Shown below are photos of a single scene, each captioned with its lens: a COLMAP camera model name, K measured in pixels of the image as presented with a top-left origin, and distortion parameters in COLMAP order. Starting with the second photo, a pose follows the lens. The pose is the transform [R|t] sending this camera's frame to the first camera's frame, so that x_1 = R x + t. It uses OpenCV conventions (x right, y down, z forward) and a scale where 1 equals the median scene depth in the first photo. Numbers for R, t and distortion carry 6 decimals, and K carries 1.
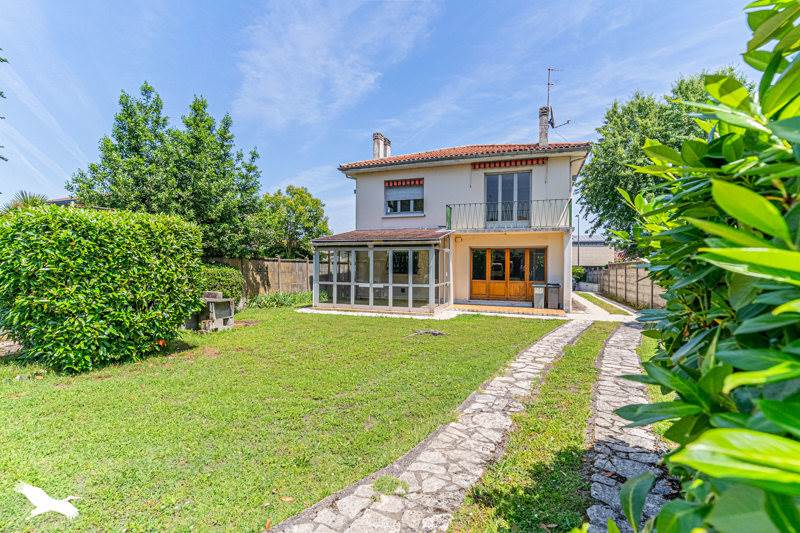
lens RADIAL K [[388.3, 0, 398.6], [0, 388.3, 263.4], [0, 0, 1]] dist [-0.000418, -0.000170]
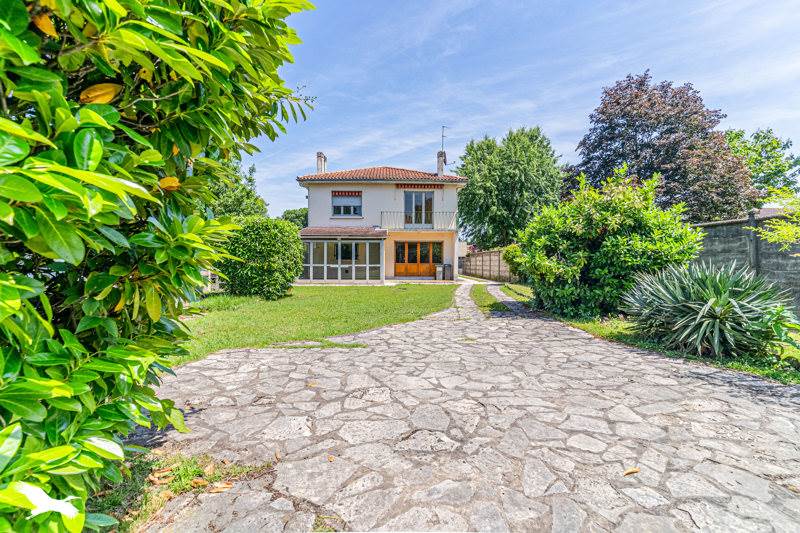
lens RADIAL K [[388.3, 0, 400.6], [0, 388.3, 265.0], [0, 0, 1]] dist [-0.000418, -0.000170]
pose [[0.932324, -0.007881, 0.361538, -0.325743], [0.000207, 0.999774, 0.021259, 0.018219], [-0.361624, -0.019745, 0.932115, -0.380020]]
